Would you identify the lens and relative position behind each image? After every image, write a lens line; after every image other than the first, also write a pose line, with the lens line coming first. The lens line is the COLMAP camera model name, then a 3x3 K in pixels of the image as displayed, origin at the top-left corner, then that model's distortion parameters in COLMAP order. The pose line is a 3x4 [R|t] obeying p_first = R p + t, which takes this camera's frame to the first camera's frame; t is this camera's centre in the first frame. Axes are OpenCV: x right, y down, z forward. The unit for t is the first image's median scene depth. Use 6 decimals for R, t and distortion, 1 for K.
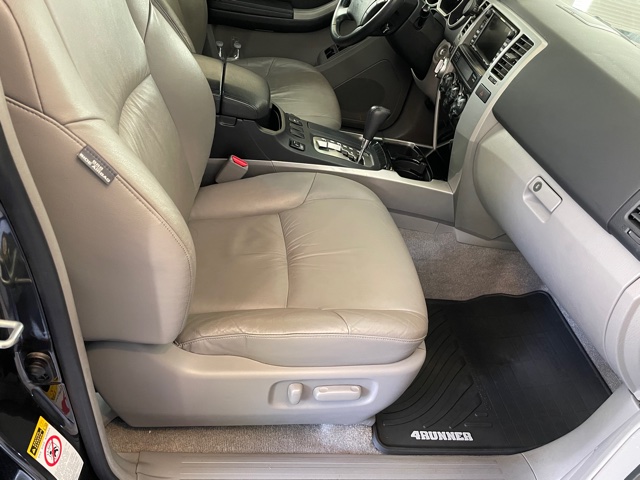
lens RADIAL K [[479.4, 0, 320.0], [0, 479.4, 240.0], [0, 0, 1]] dist [0.003694, 0.001393]
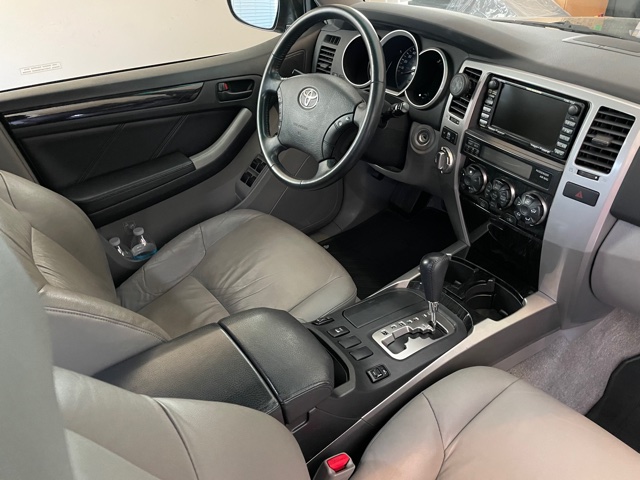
lens RADIAL K [[479.4, 0, 320.0], [0, 479.4, 240.0], [0, 0, 1]] dist [0.003694, 0.001393]
pose [[0.834715, -0.496864, 0.237440, -0.175646], [0.503573, 0.863201, 0.036027, -0.406724], [-0.222859, 0.089496, 0.970734, 0.327238]]
